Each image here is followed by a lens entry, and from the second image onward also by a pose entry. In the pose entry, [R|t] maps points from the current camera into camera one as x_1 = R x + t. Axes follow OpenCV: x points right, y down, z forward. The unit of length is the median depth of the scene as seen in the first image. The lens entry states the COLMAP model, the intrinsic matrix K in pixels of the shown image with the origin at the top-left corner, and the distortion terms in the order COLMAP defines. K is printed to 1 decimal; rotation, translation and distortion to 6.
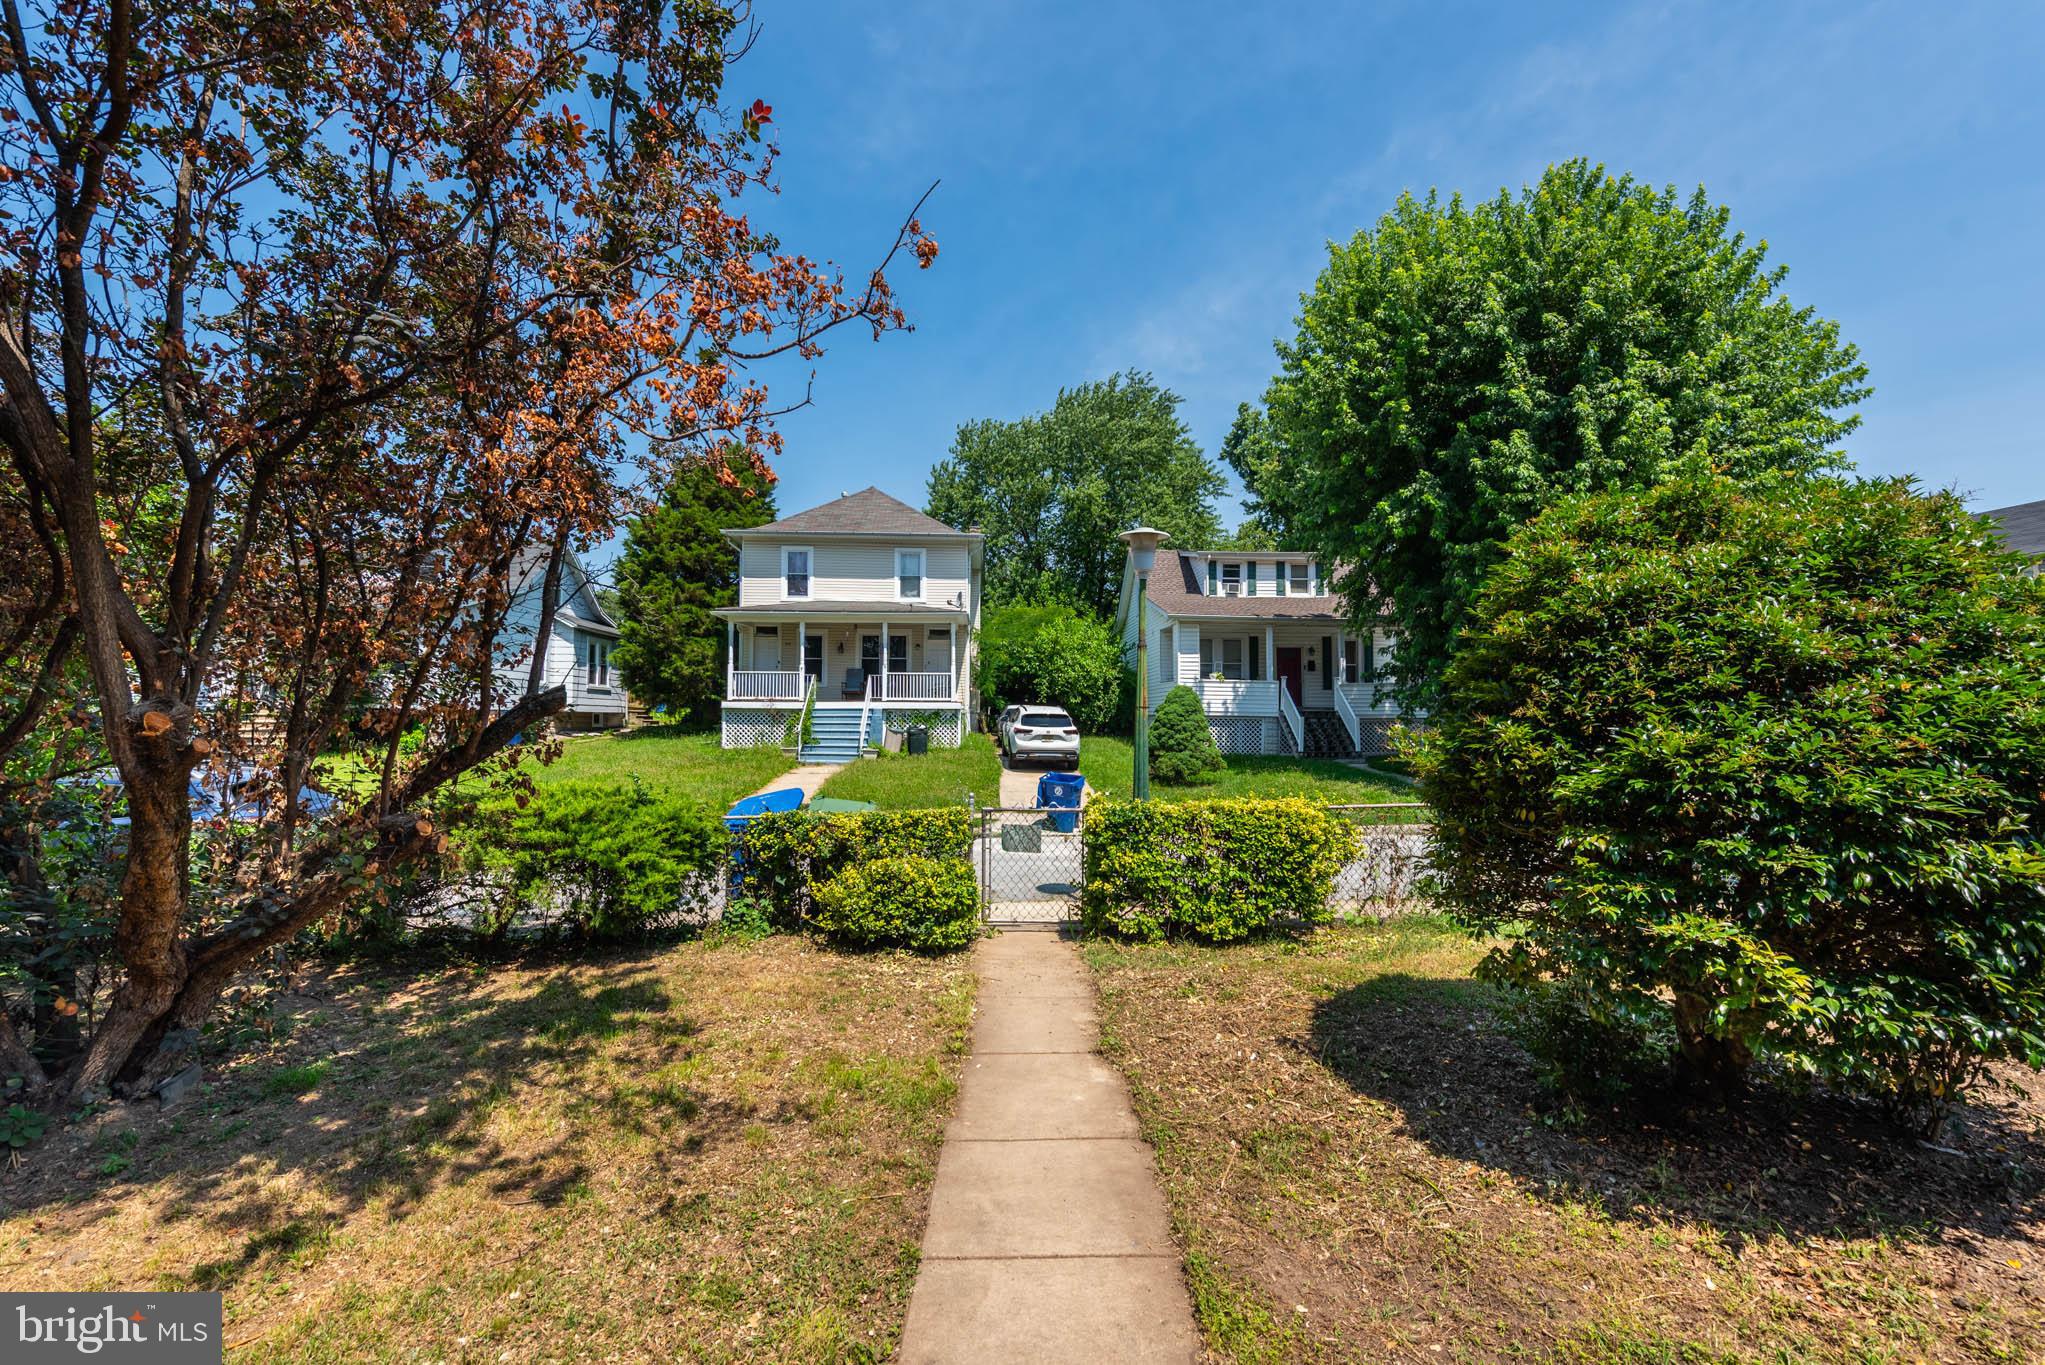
lens RADIAL K [[824.9, 0, 1017.9], [0, 824.9, 683.9], [0, 0, 1]] dist [0.007330, -0.000656]
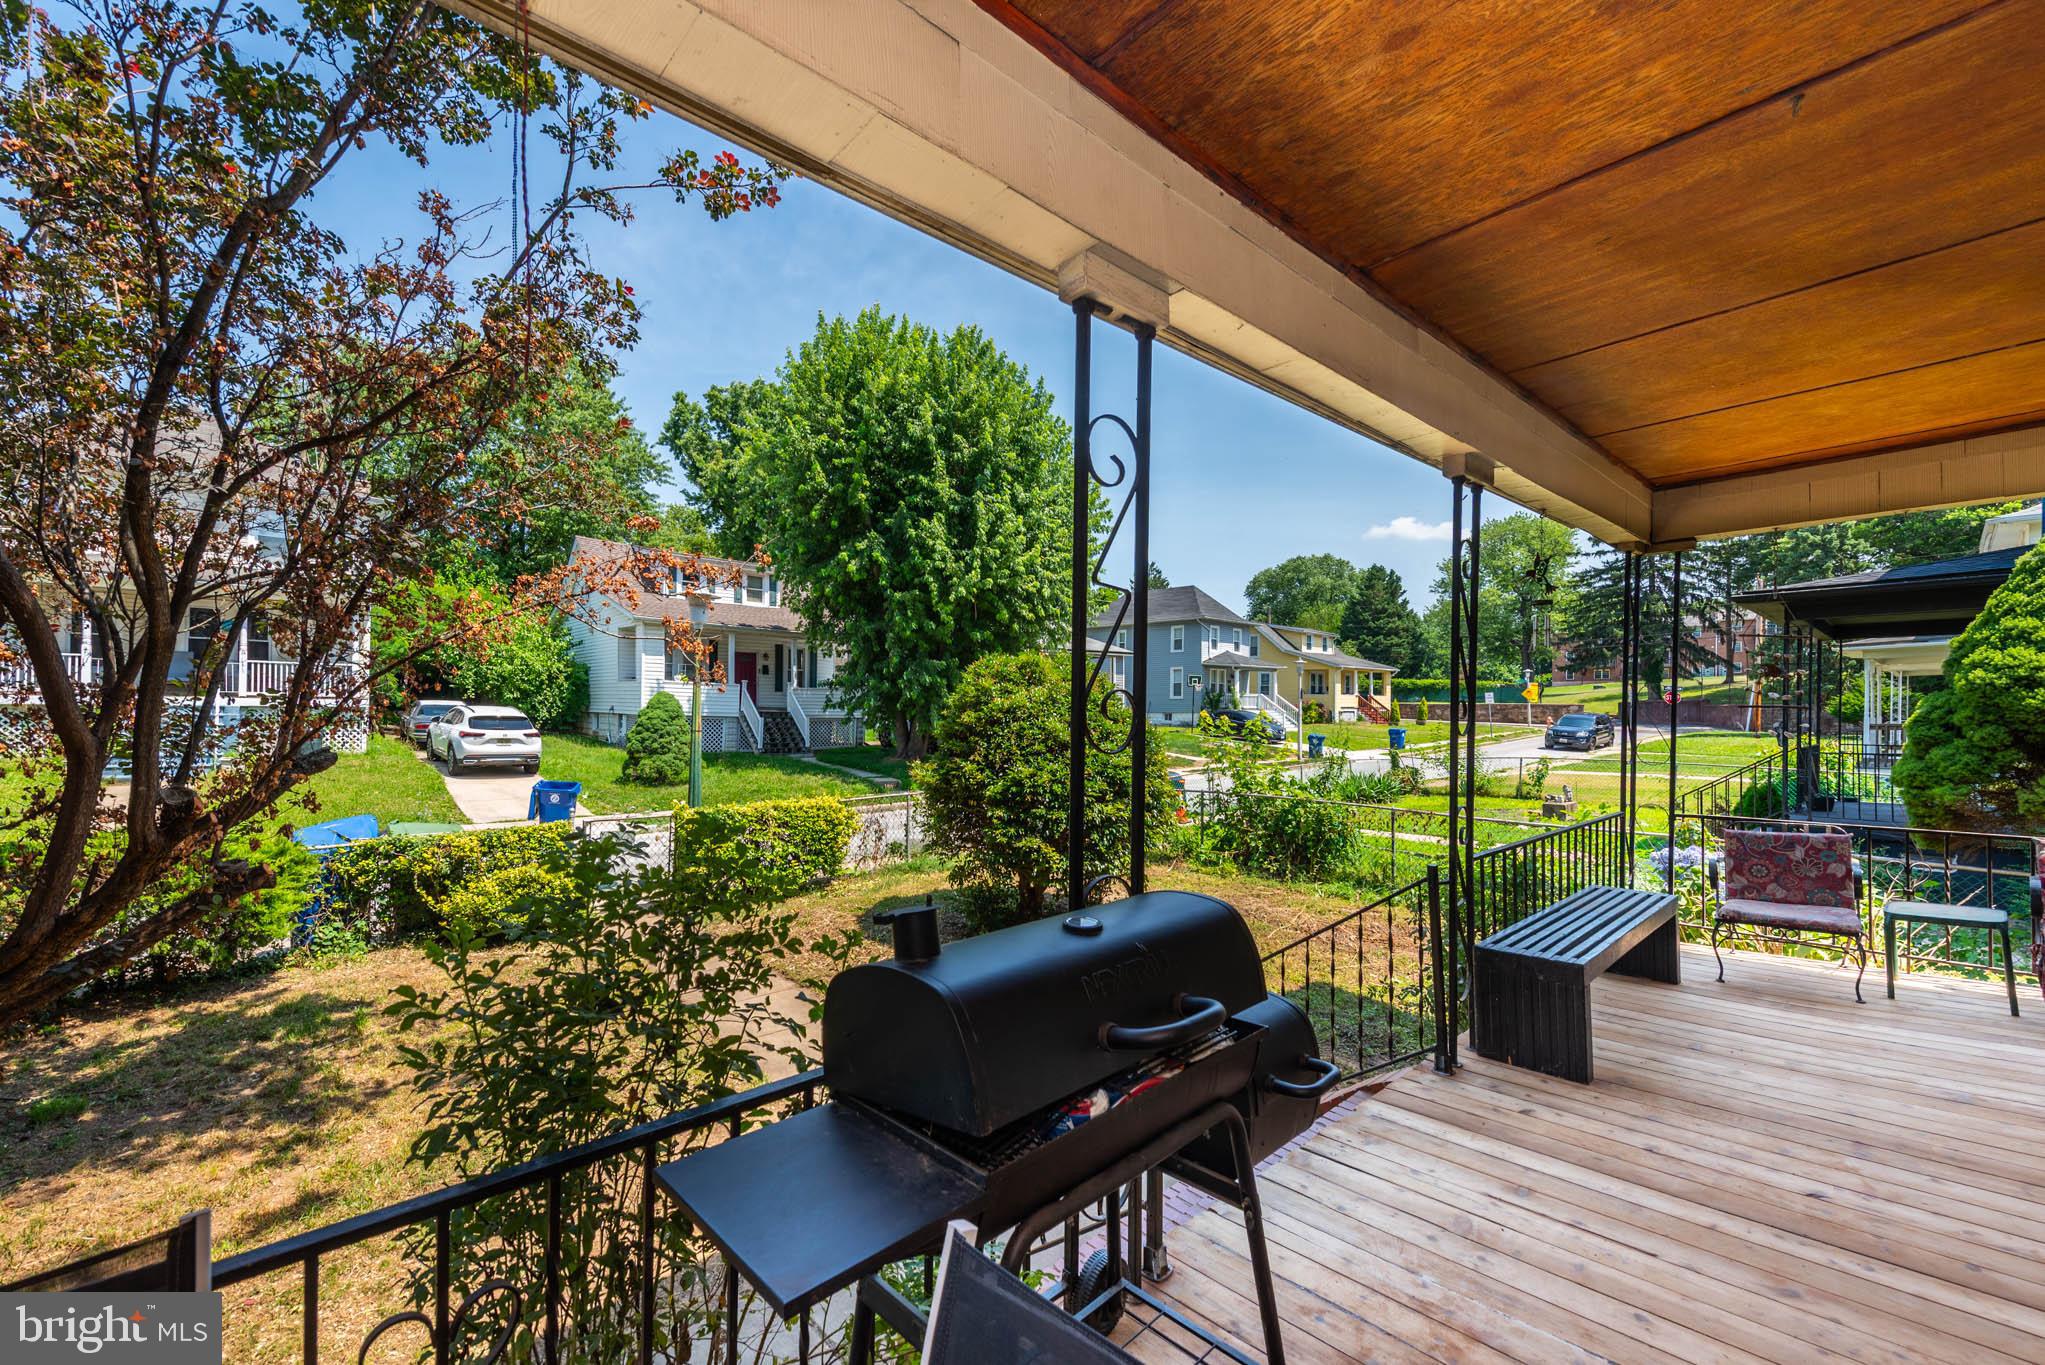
lens RADIAL K [[824.9, 0, 1032.6], [0, 824.9, 693.4], [0, 0, 1]] dist [0.007330, -0.000656]
pose [[0.771072, 0.017841, 0.636498, -0.145030], [-0.035689, 0.999247, 0.015226, -0.037614], [-0.635747, -0.034456, 0.771128, -0.172601]]
